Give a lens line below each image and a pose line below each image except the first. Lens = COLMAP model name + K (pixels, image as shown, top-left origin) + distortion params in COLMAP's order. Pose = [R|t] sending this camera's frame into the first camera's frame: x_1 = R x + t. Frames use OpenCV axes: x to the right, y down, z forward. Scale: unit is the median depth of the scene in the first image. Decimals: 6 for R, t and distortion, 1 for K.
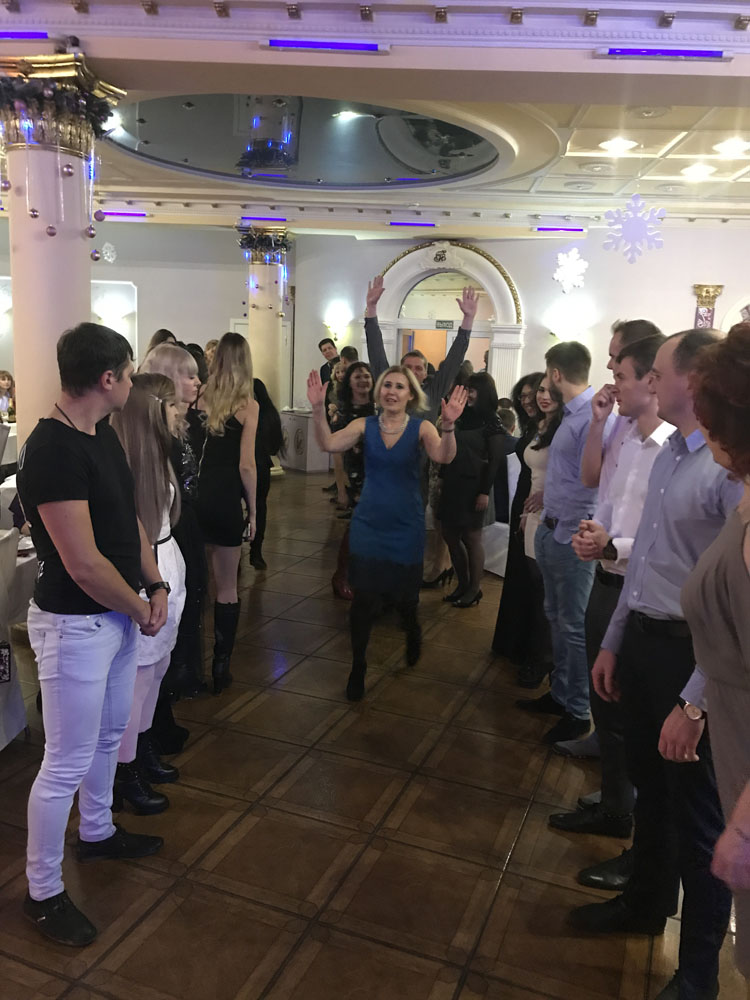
lens RADIAL K [[815.7, 0, 376.7], [0, 815.7, 496.9], [0, 0, 1]] dist [0.015250, 0.008732]
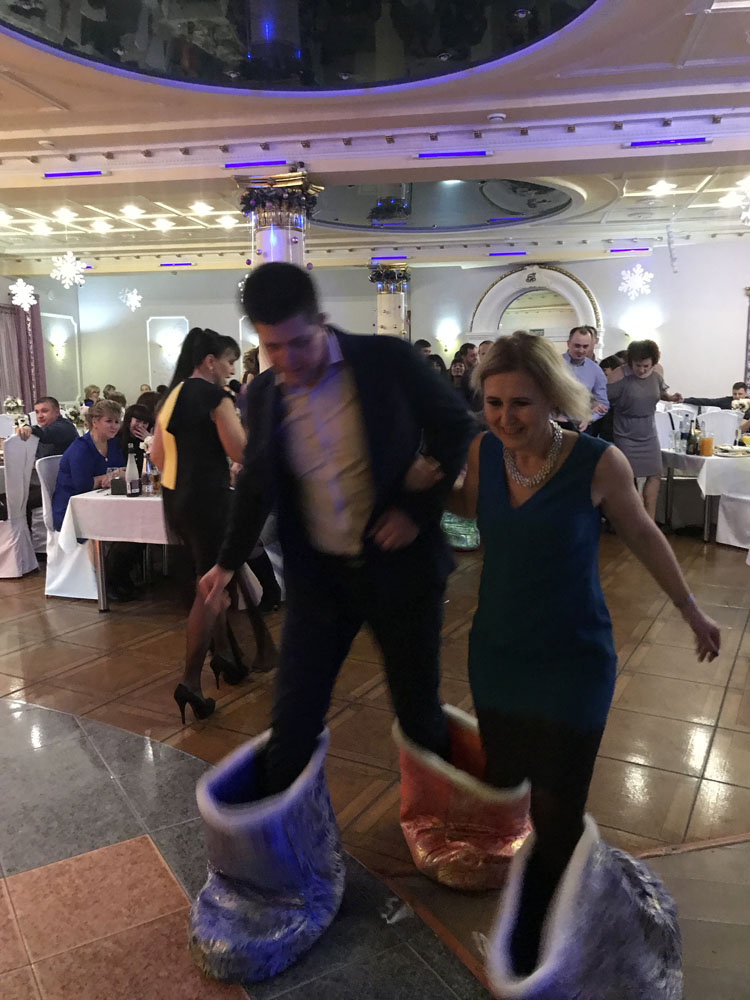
lens RADIAL K [[810.9, 0, 374.6], [0, 810.9, 494.8], [0, 0, 1]] dist [0.006256, 0.014312]
pose [[0.991712, -0.031527, -0.124554, -0.026049], [0.027229, 0.998979, -0.036060, 0.126924], [0.125563, 0.032369, 0.991557, -0.421124]]
